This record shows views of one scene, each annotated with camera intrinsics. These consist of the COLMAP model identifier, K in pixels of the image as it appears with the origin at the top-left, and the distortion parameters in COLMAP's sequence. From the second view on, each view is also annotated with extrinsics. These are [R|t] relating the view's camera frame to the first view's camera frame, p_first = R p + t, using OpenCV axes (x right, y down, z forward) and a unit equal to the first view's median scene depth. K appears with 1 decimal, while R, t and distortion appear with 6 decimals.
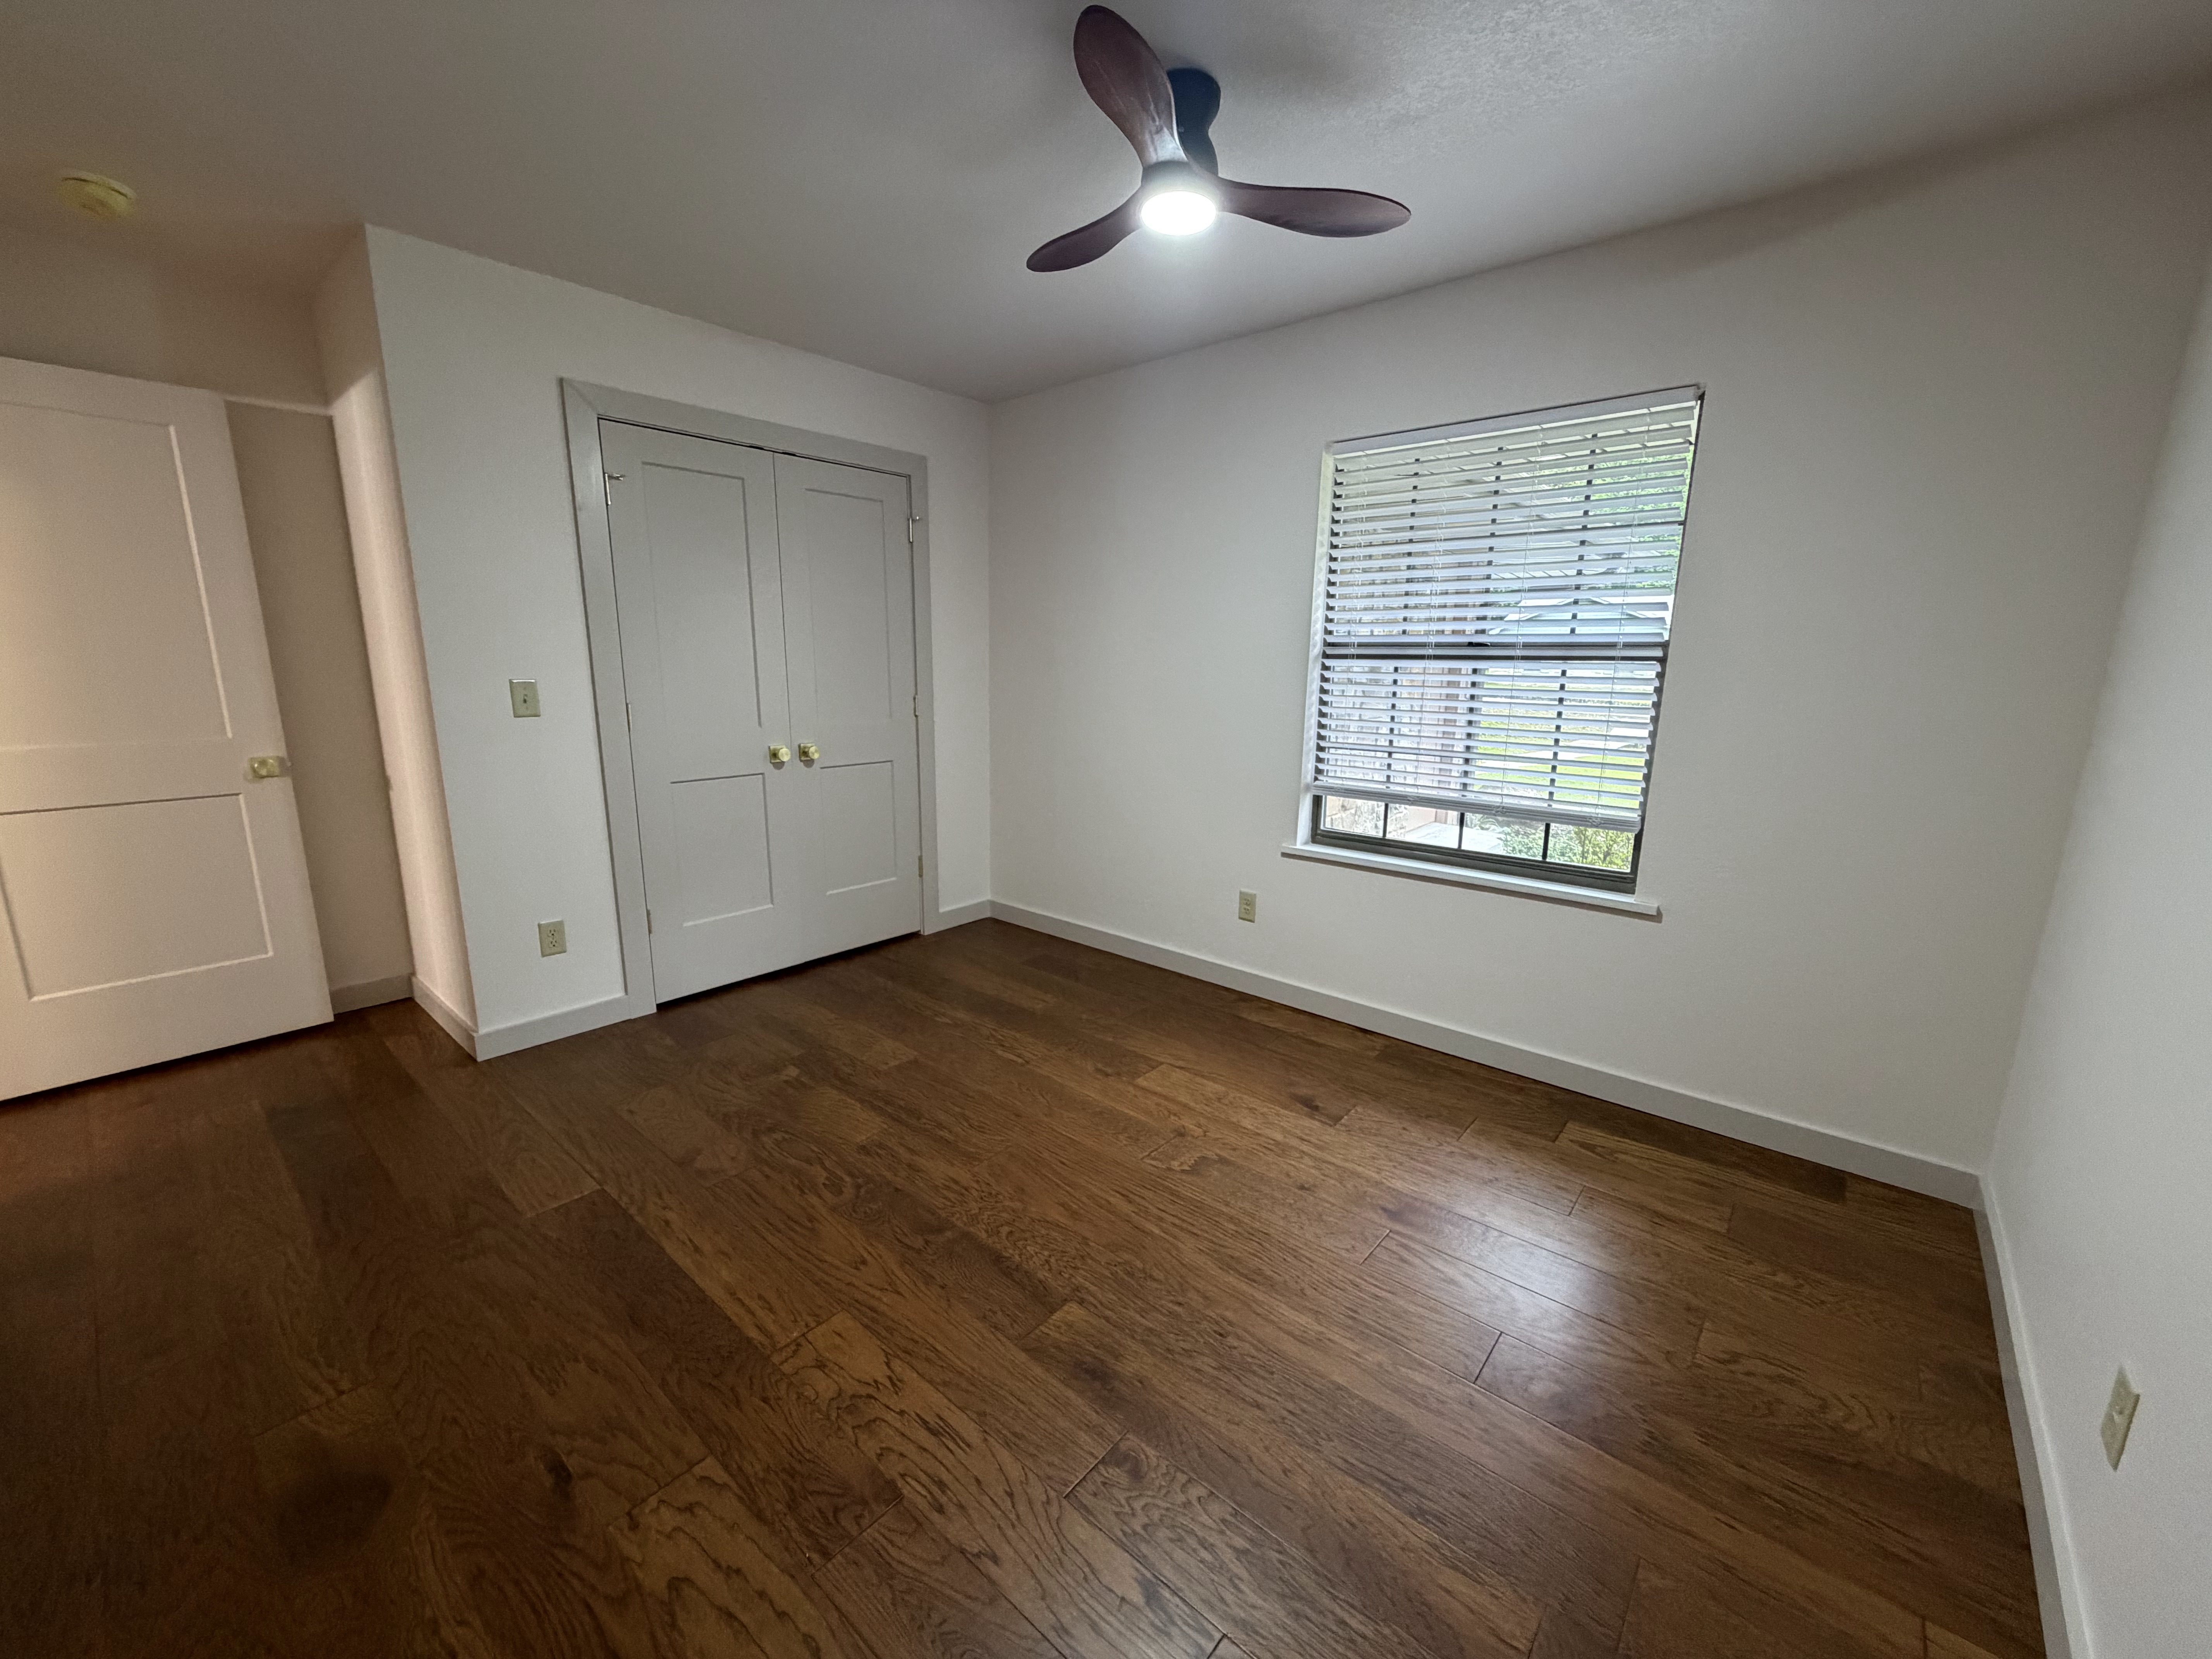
lens RADIAL K [[878.2, 0, 1101.1], [0, 878.2, 832.2], [0, 0, 1]] dist [-0.000103, 0.000053]
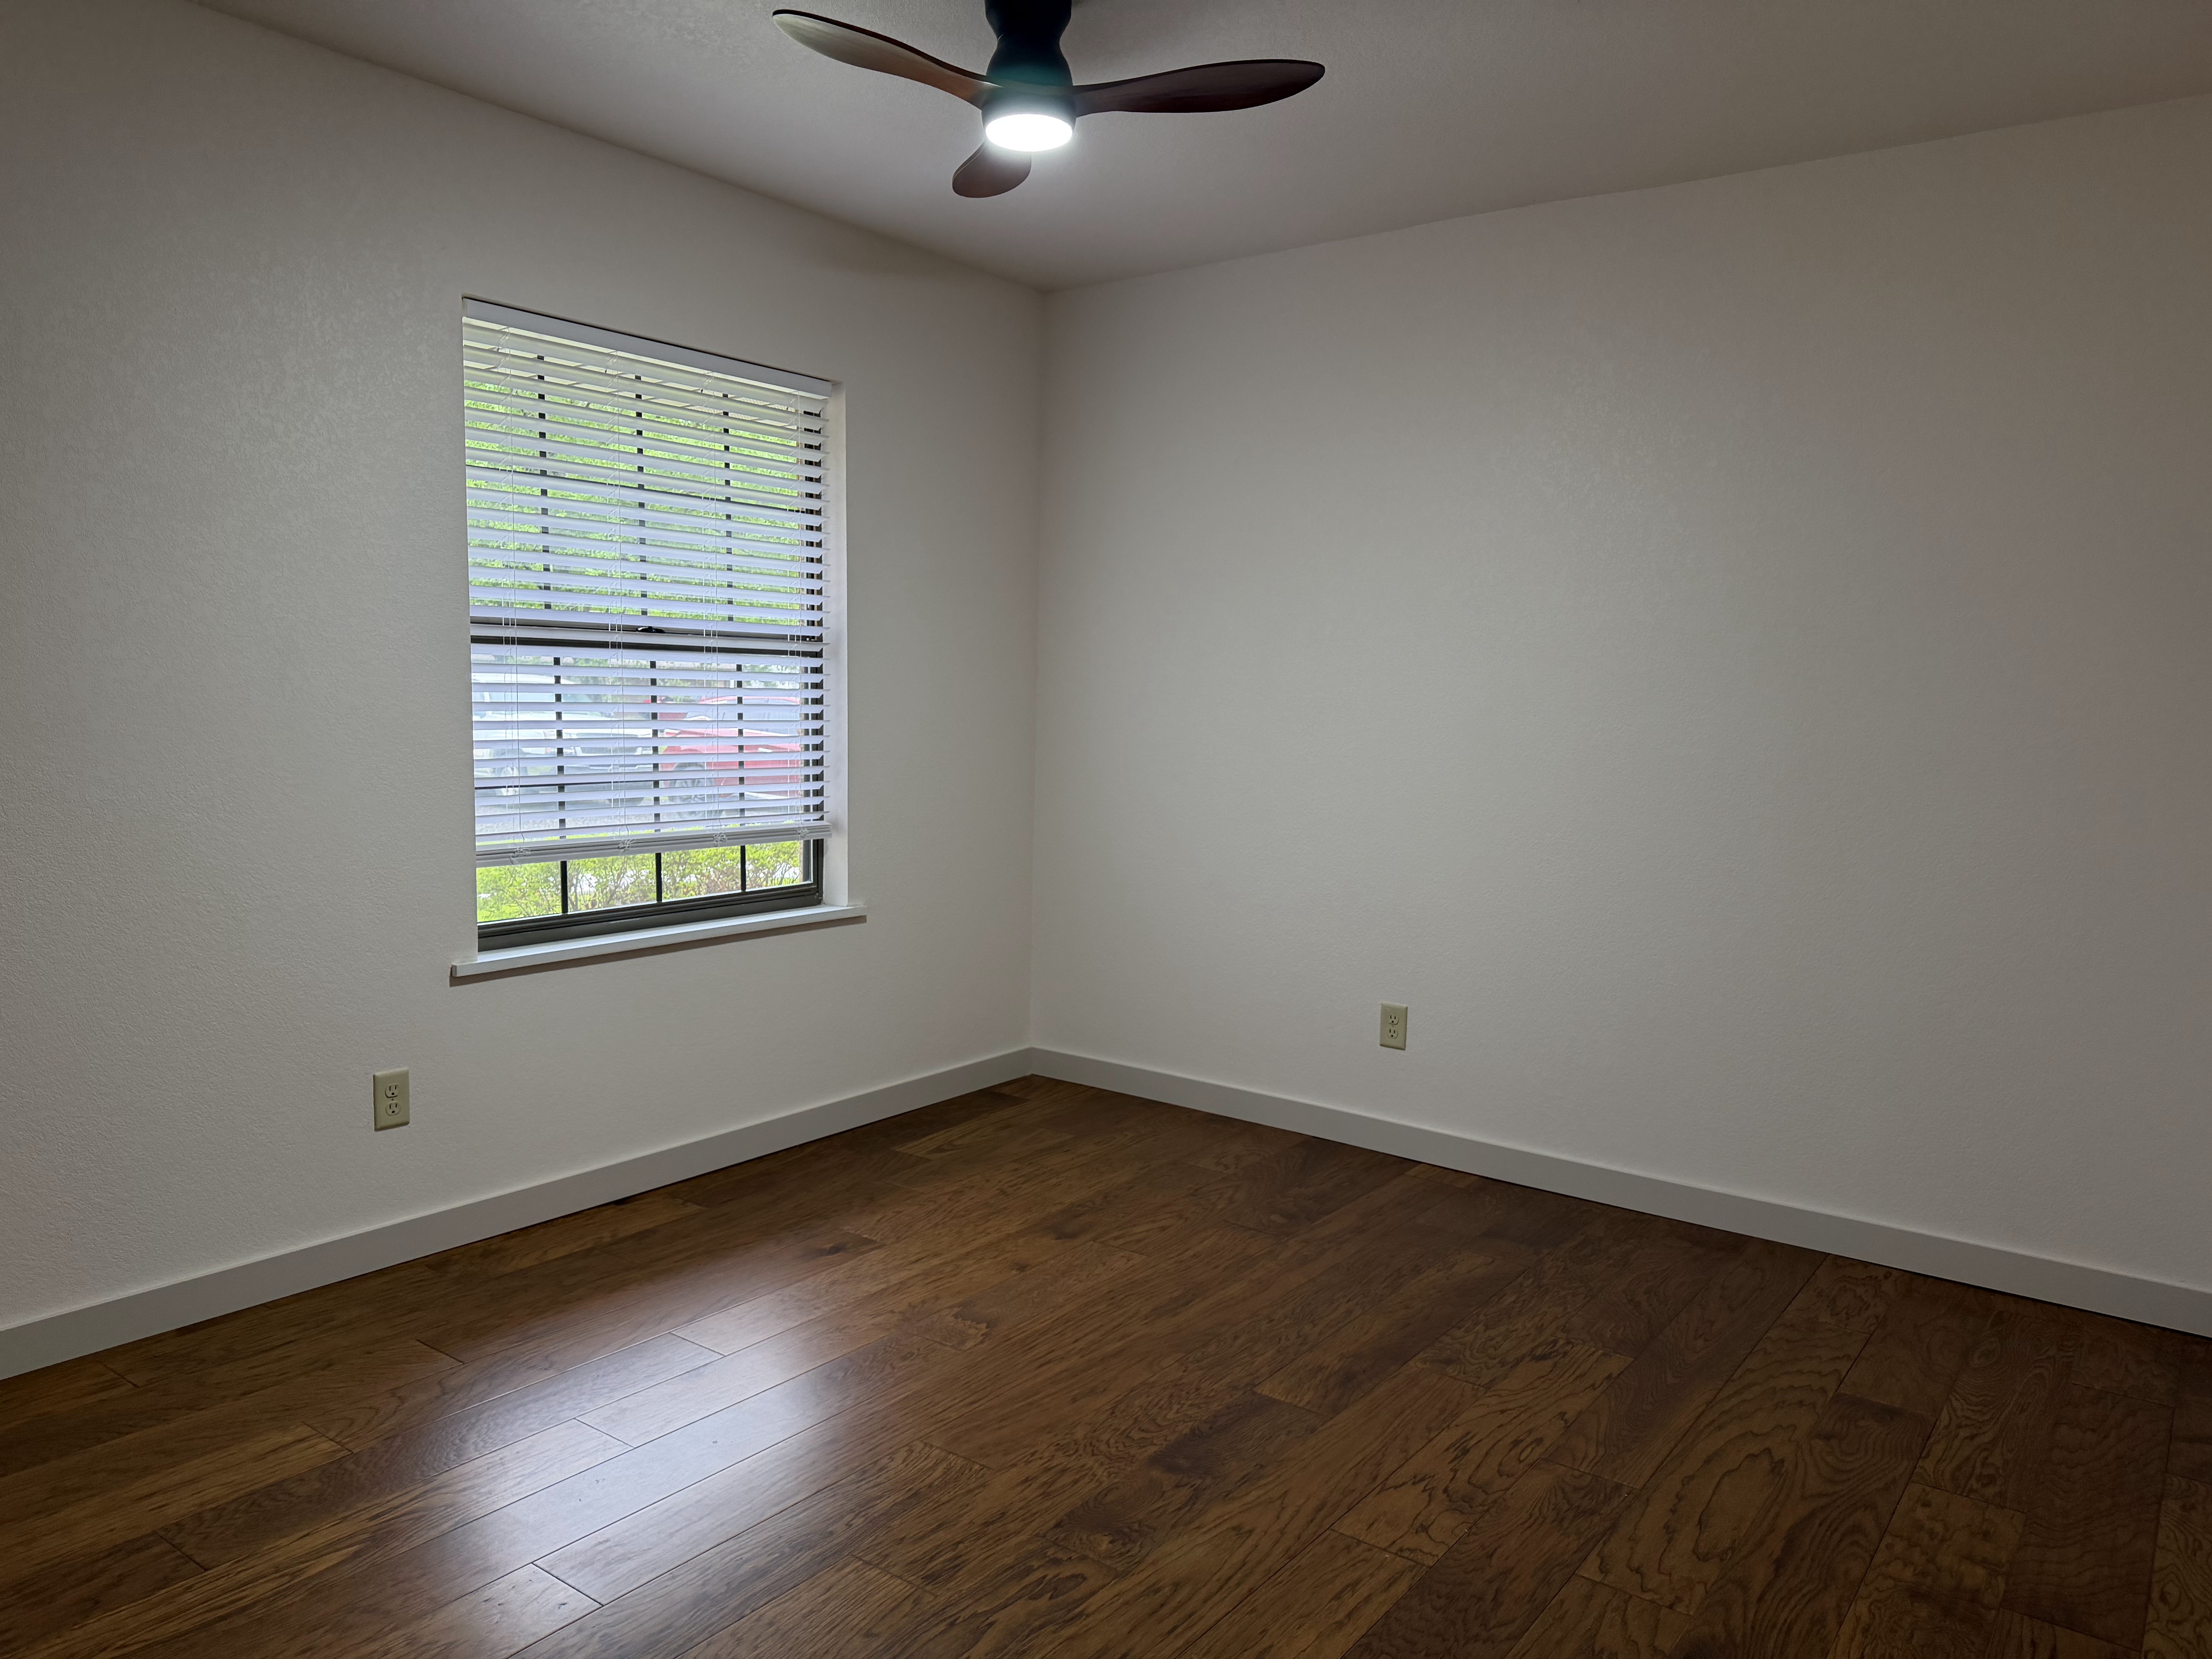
lens RADIAL K [[1543.2, 0, 1106.0], [0, 1543.2, 829.5], [0, 0, 1]] dist [0.031916, -0.007566]
pose [[-0.067877, -0.113250, 0.991245, -1.257240], [0.173027, 0.977145, 0.123488, -0.190044], [-0.982575, 0.179894, -0.046730, 0.945539]]
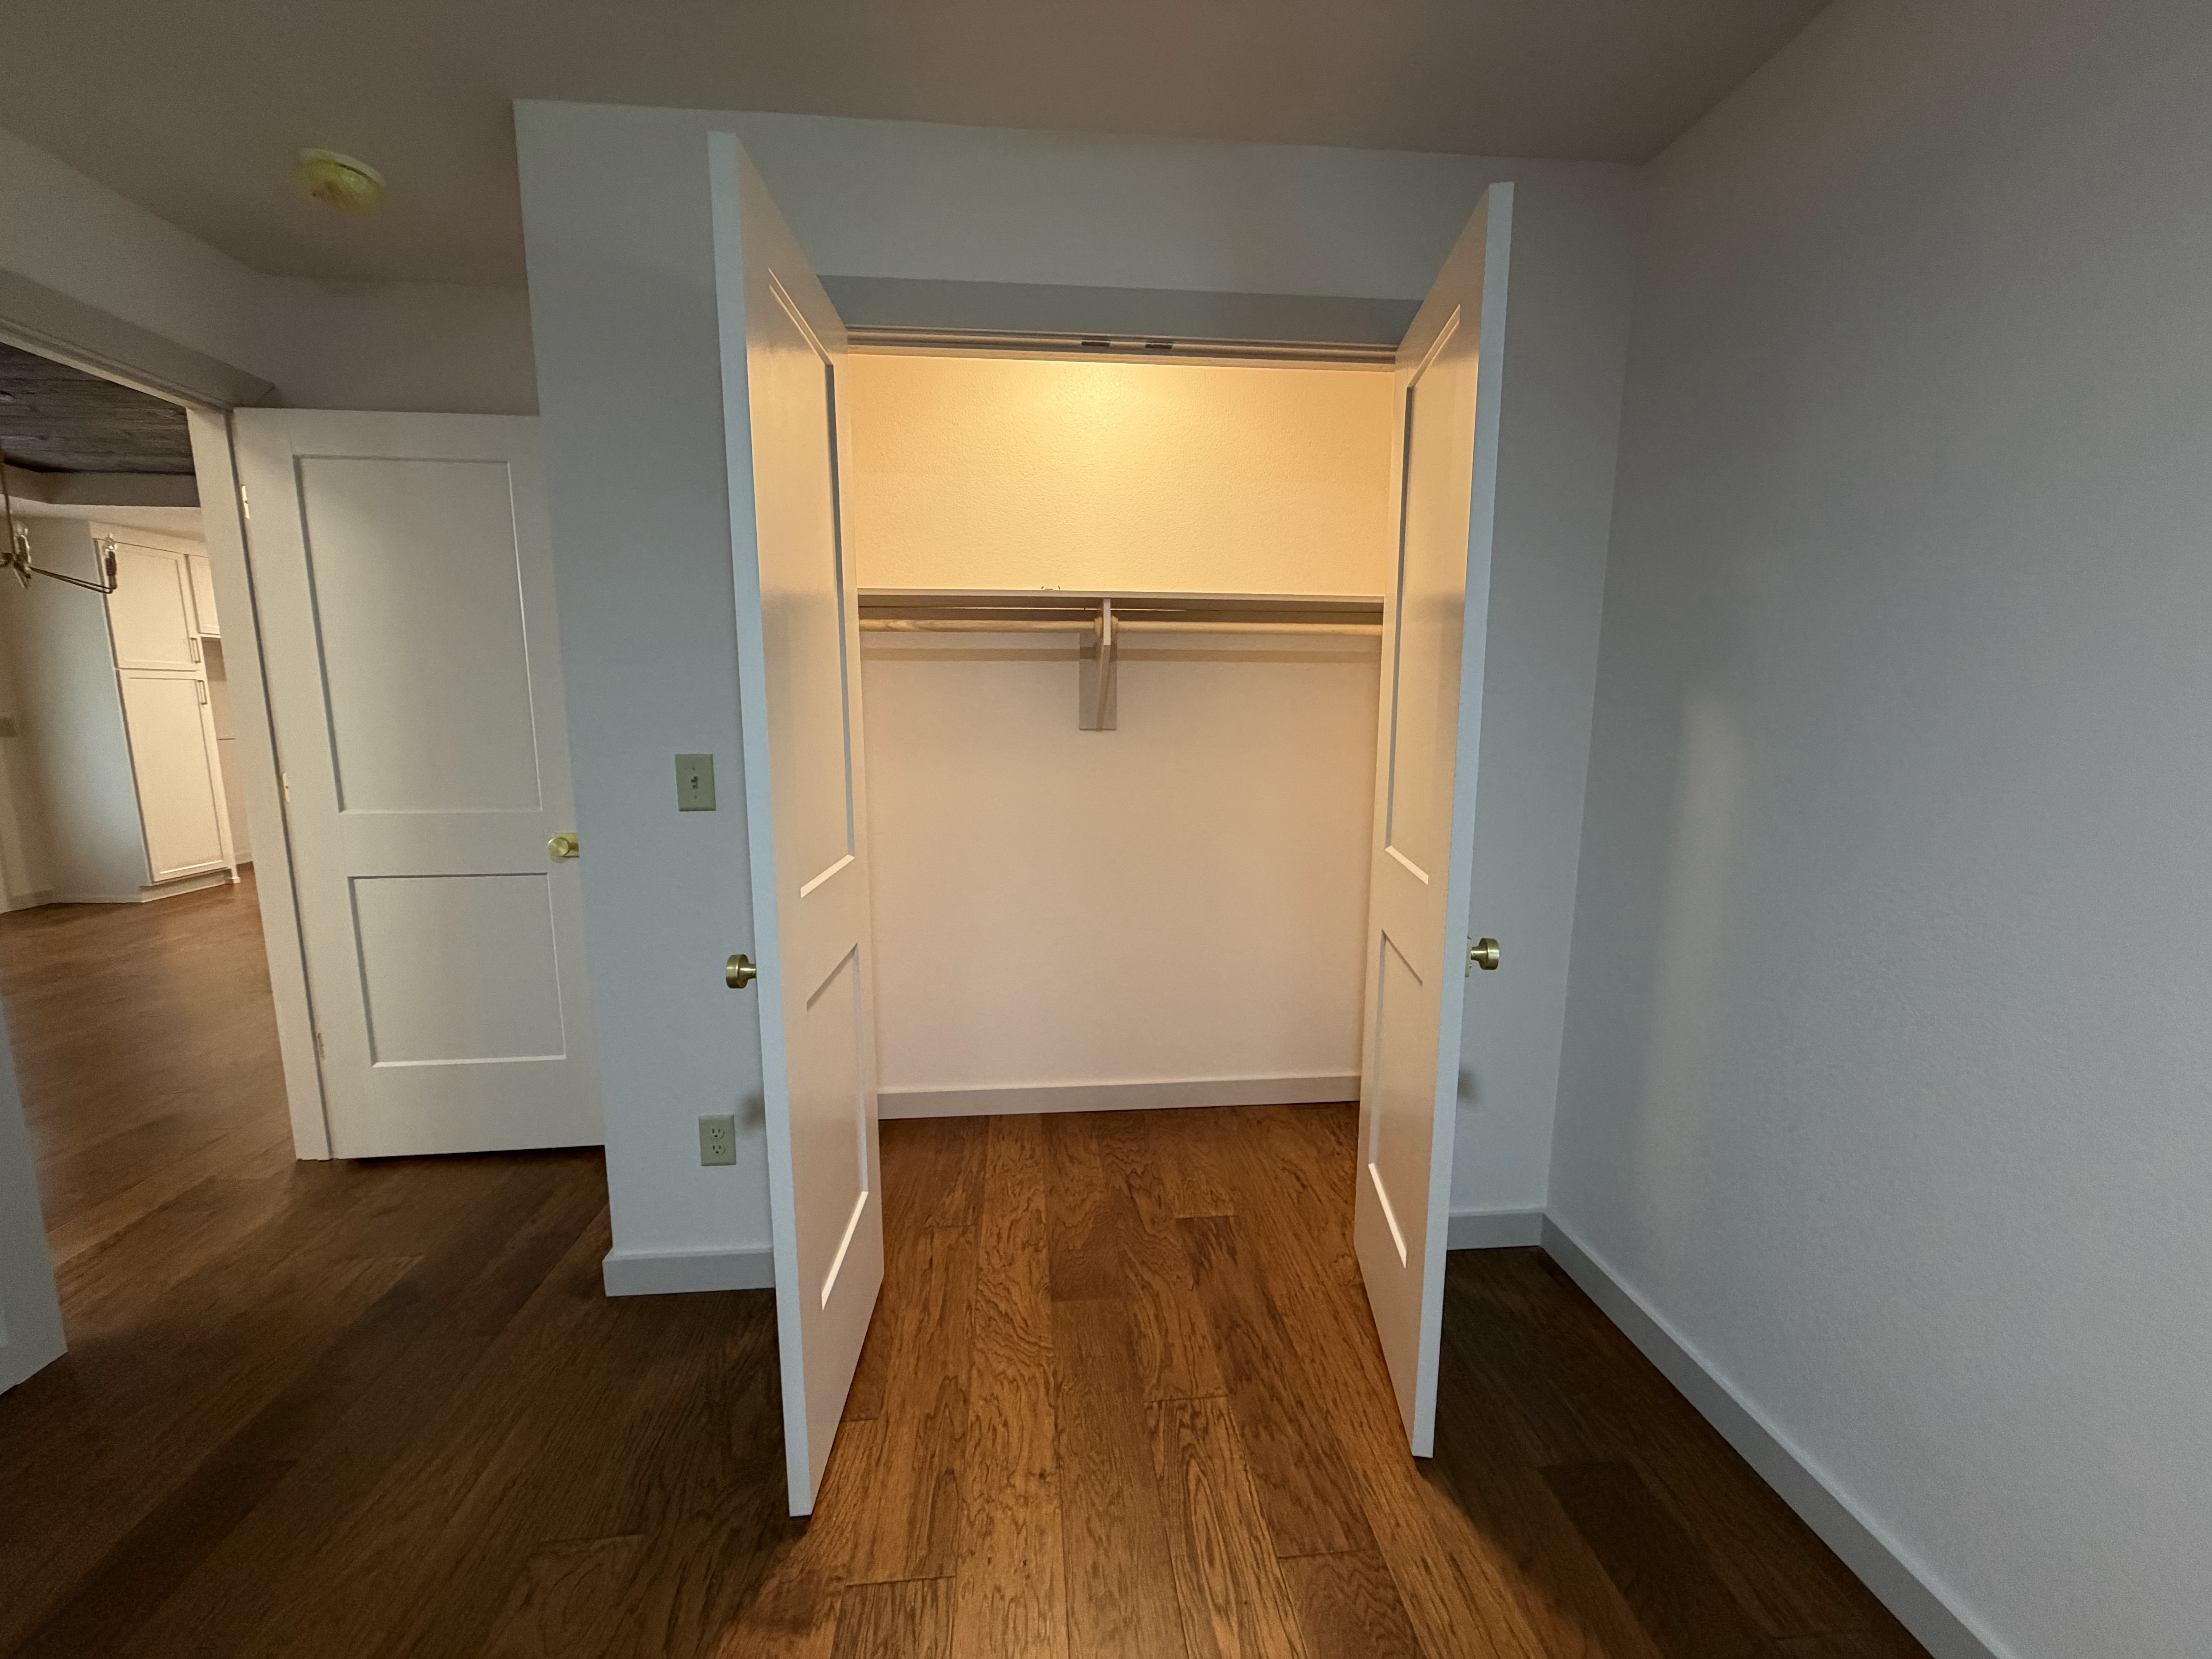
lens RADIAL K [[878.2, 0, 1101.1], [0, 878.2, 832.2], [0, 0, 1]] dist [-0.000103, 0.000053]
pose [[0.723222, 0.090640, -0.684641, 0.005591], [-0.130755, 0.991391, -0.006872, -0.044075], [0.678124, 0.094490, 0.728848, 0.212619]]
